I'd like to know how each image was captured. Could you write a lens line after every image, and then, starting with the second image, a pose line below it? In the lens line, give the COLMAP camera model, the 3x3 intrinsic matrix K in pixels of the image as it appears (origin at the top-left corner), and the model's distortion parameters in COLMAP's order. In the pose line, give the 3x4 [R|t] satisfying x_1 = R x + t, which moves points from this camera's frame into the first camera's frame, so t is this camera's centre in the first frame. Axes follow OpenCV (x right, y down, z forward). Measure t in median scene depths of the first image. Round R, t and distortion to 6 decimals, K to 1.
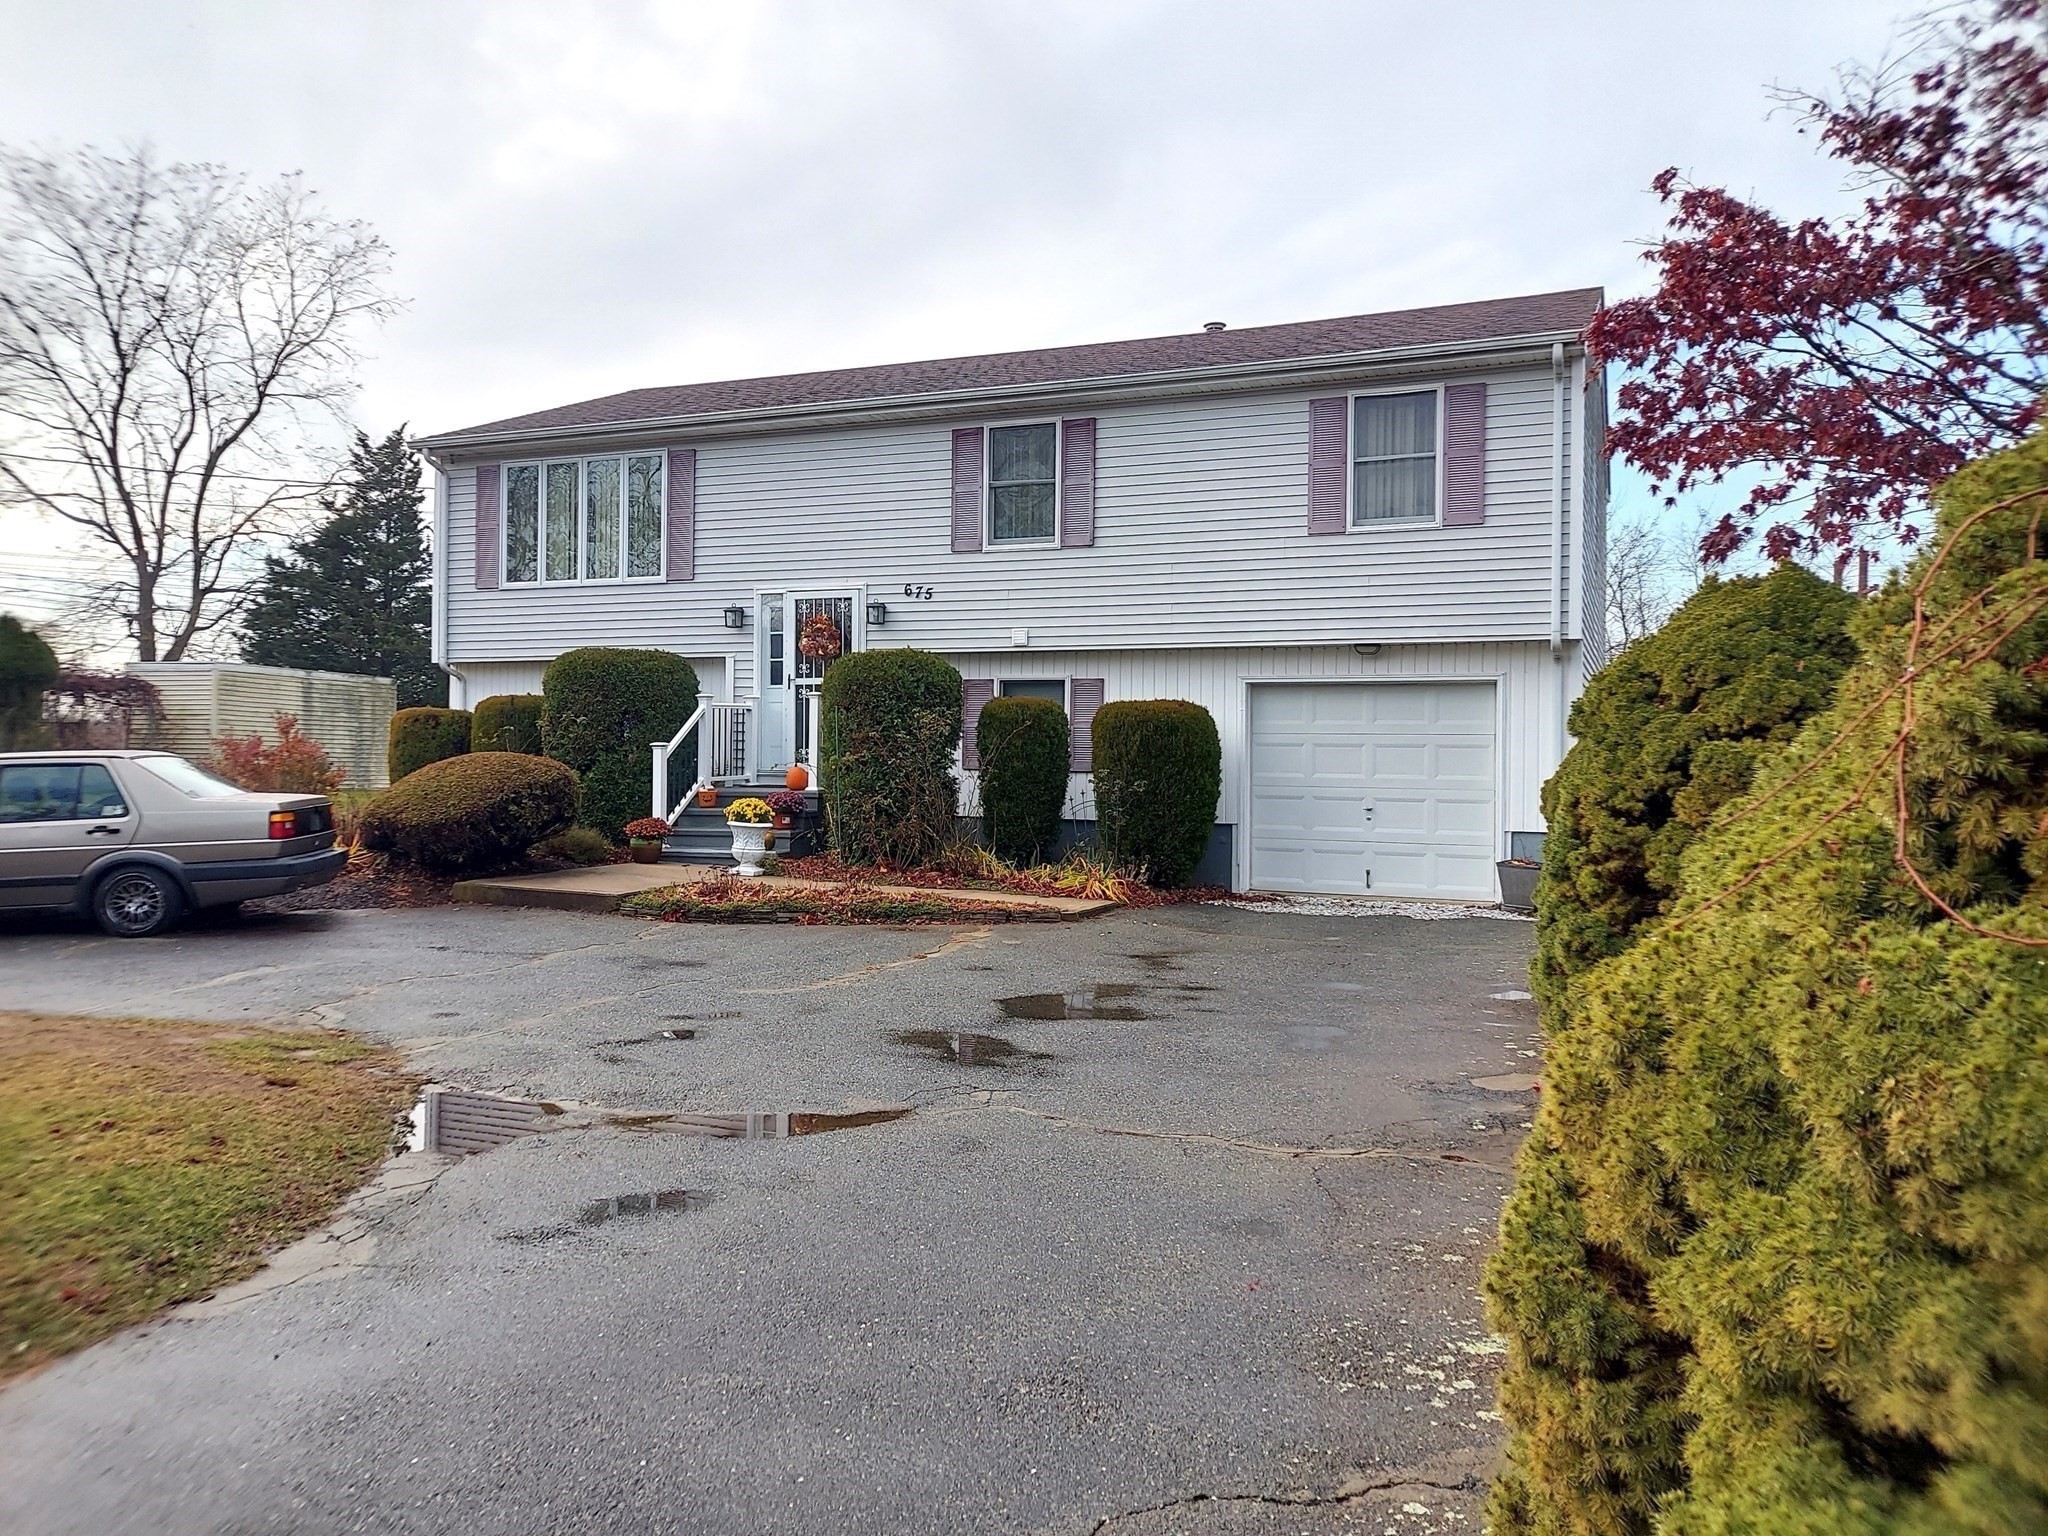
lens RADIAL K [[1495.3, 0, 1027.3], [0, 1495.3, 756.0], [0, 0, 1]] dist [0.022157, -0.005468]
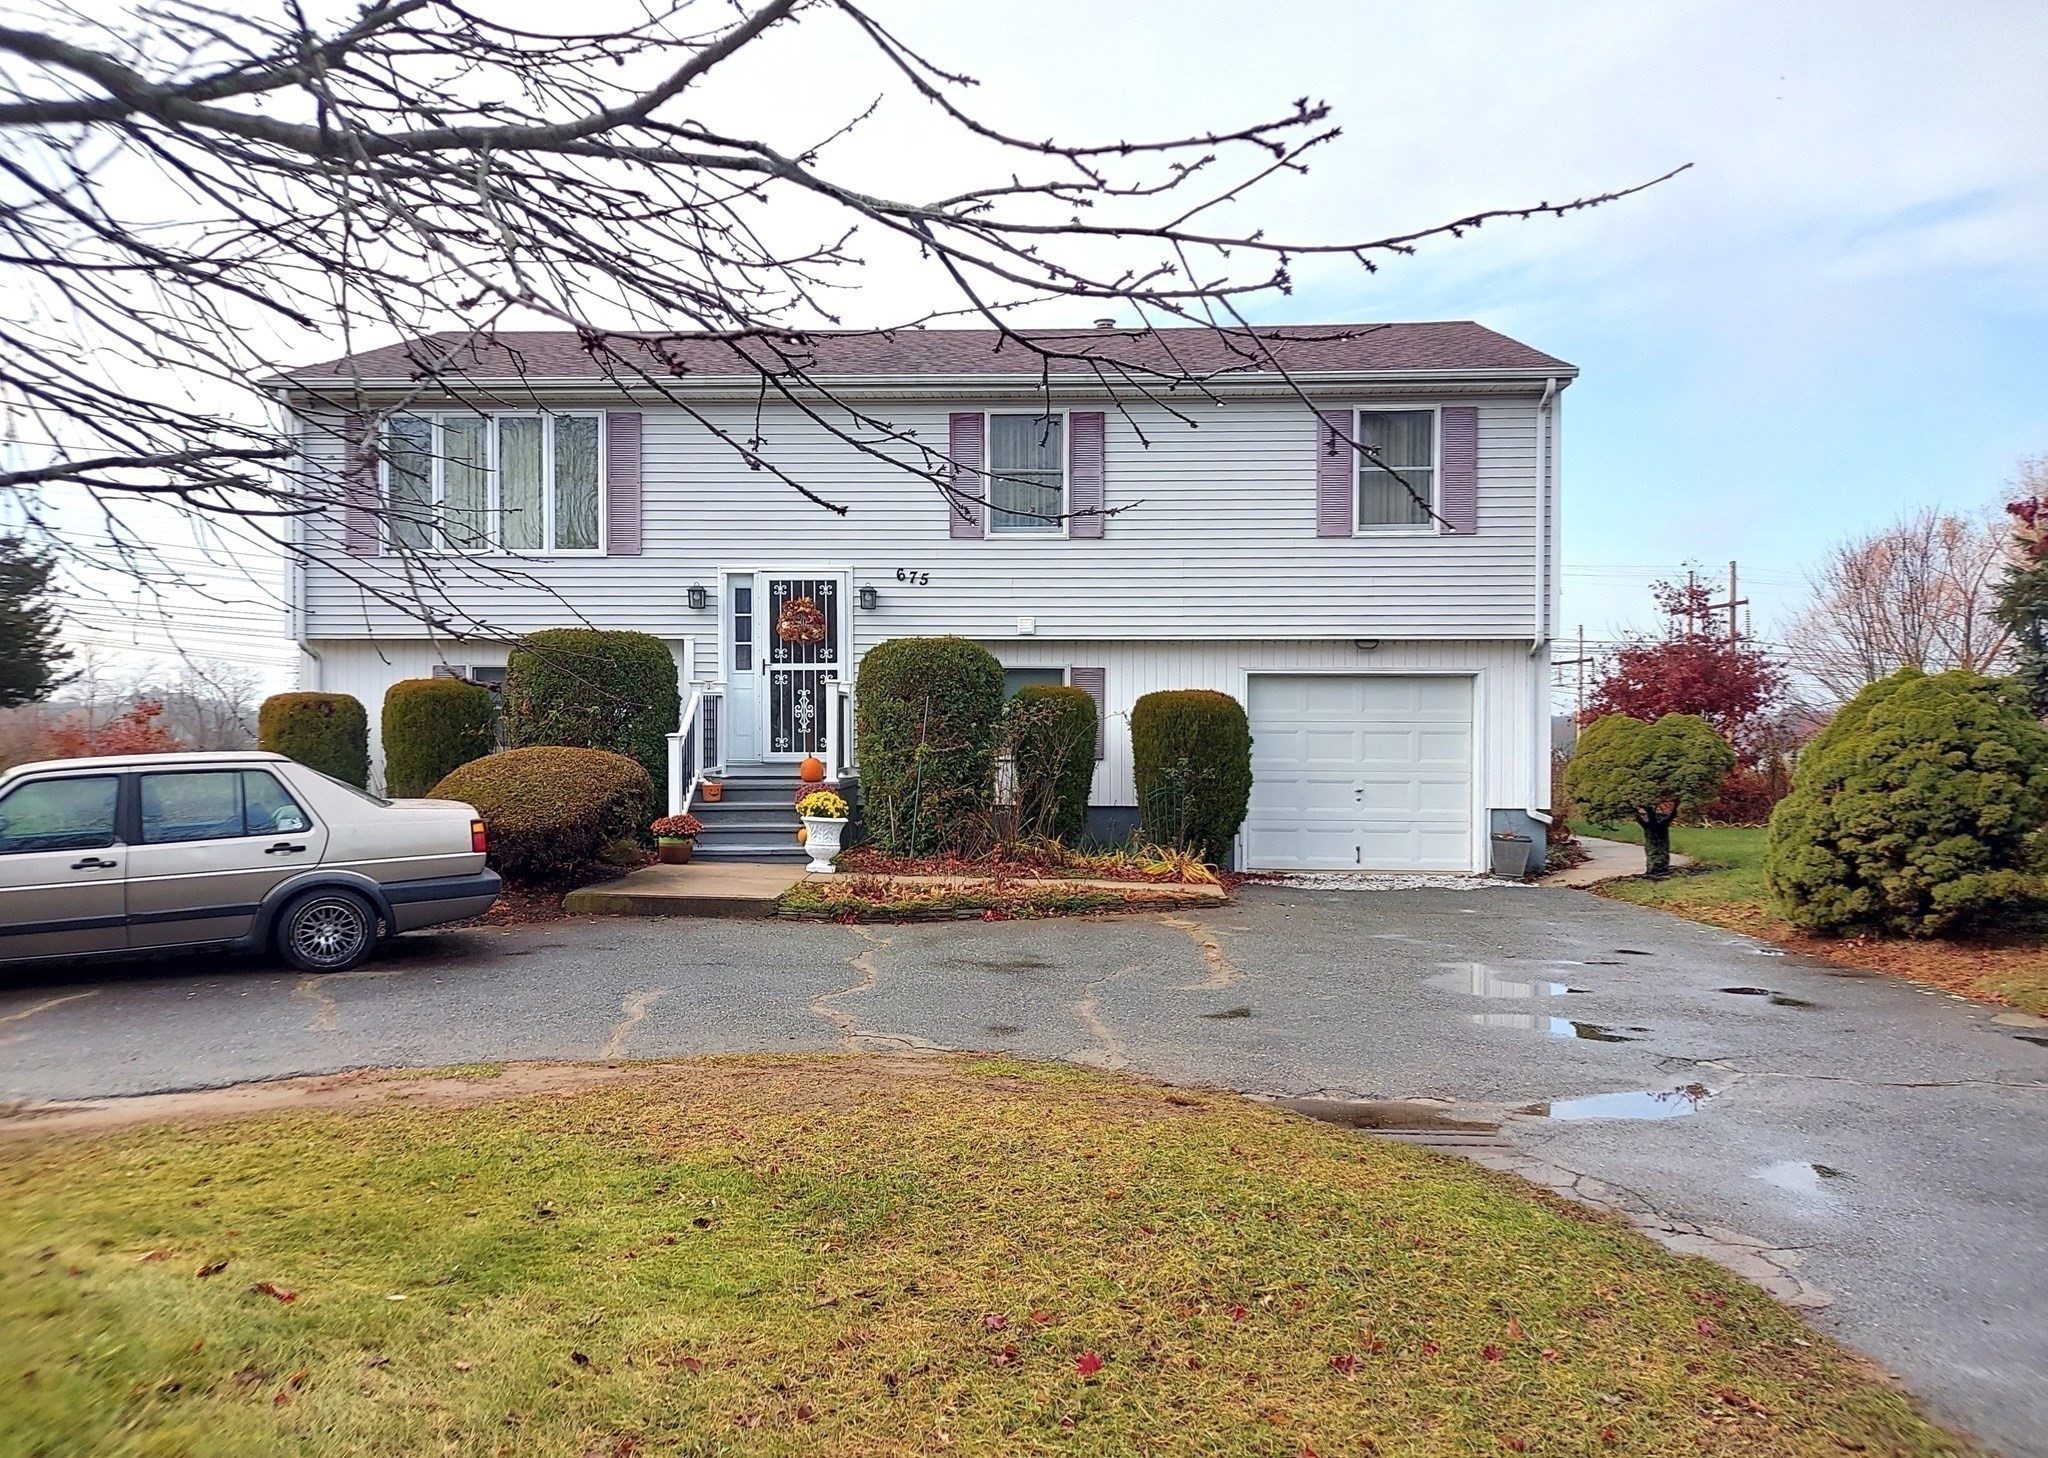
lens RADIAL K [[1516.1, 0, 1038.9], [0, 1516.1, 741.8], [0, 0, 1]] dist [0.025940, -0.007009]
pose [[0.941835, -0.008039, 0.335980, -0.356425], [0.005579, 0.999950, 0.008286, -0.010316], [-0.336030, -0.005930, 0.941833, 0.039464]]
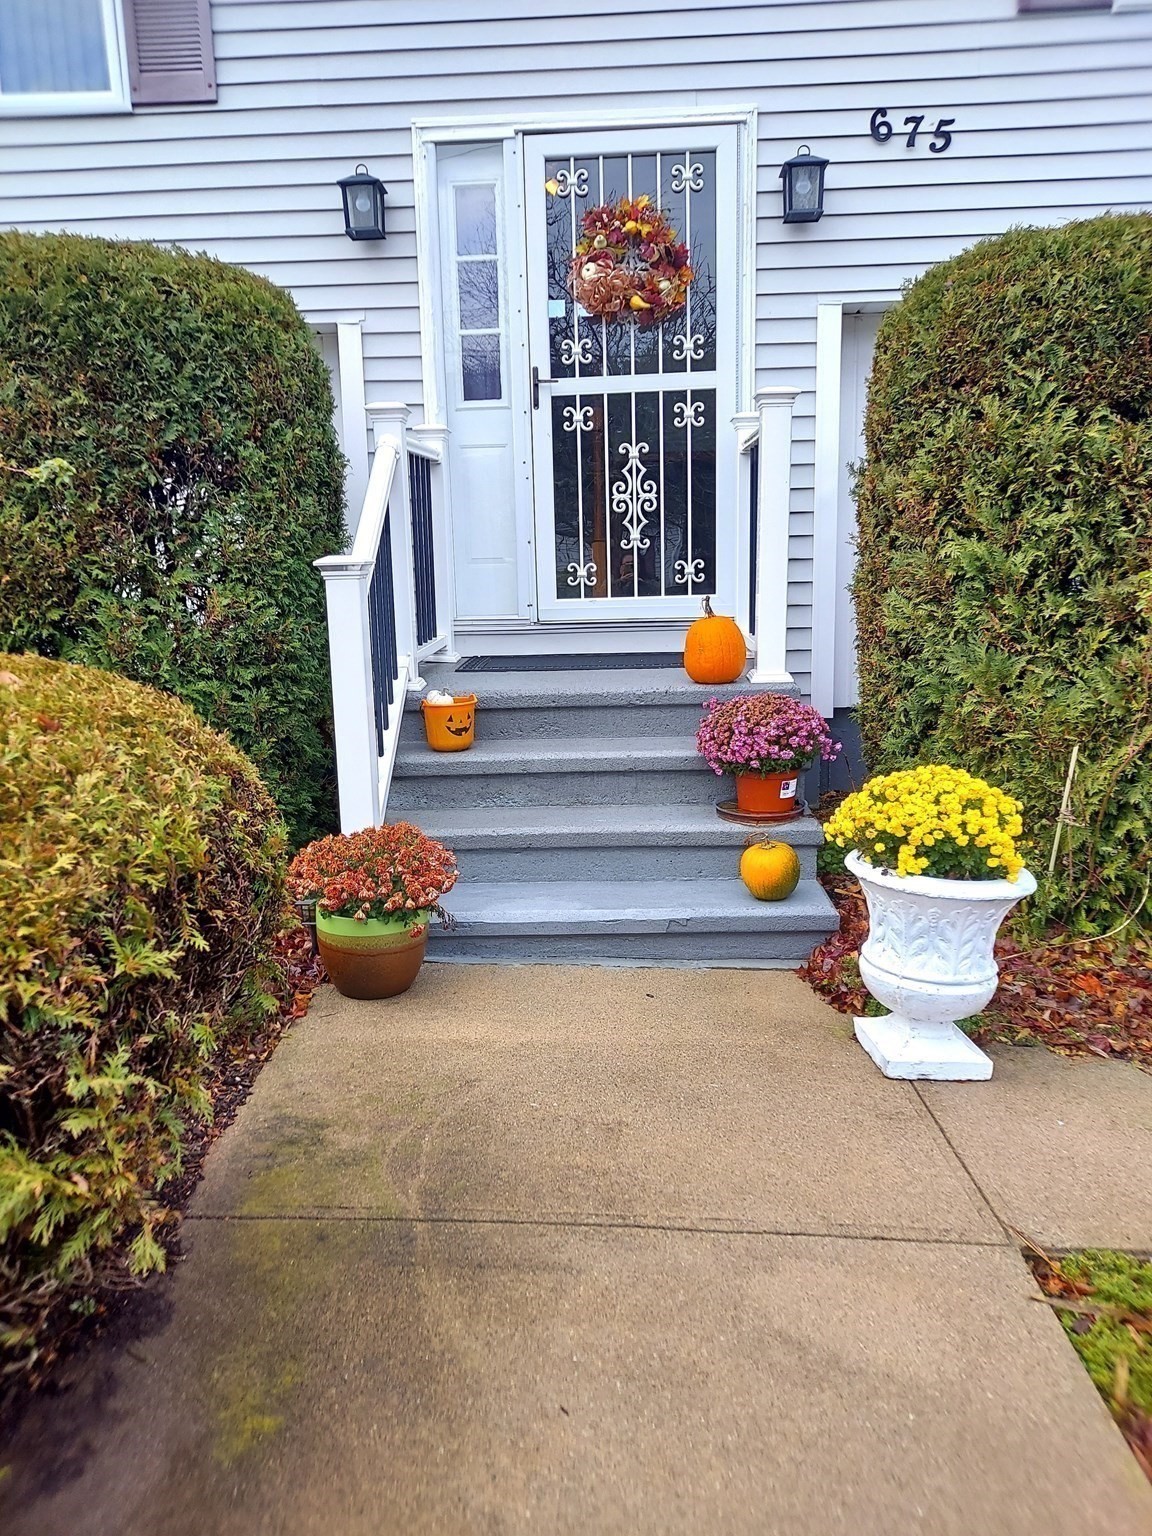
lens RADIAL K [[1121.5, 0, 568.2], [0, 1121.5, 775.1], [0, 0, 1]] dist [0.022157, -0.005468]
pose [[0.945552, -0.094046, 0.311587, -0.281709], [0.032005, 0.979570, 0.198539, -0.009705], [-0.323893, -0.177756, 0.929245, 0.792605]]
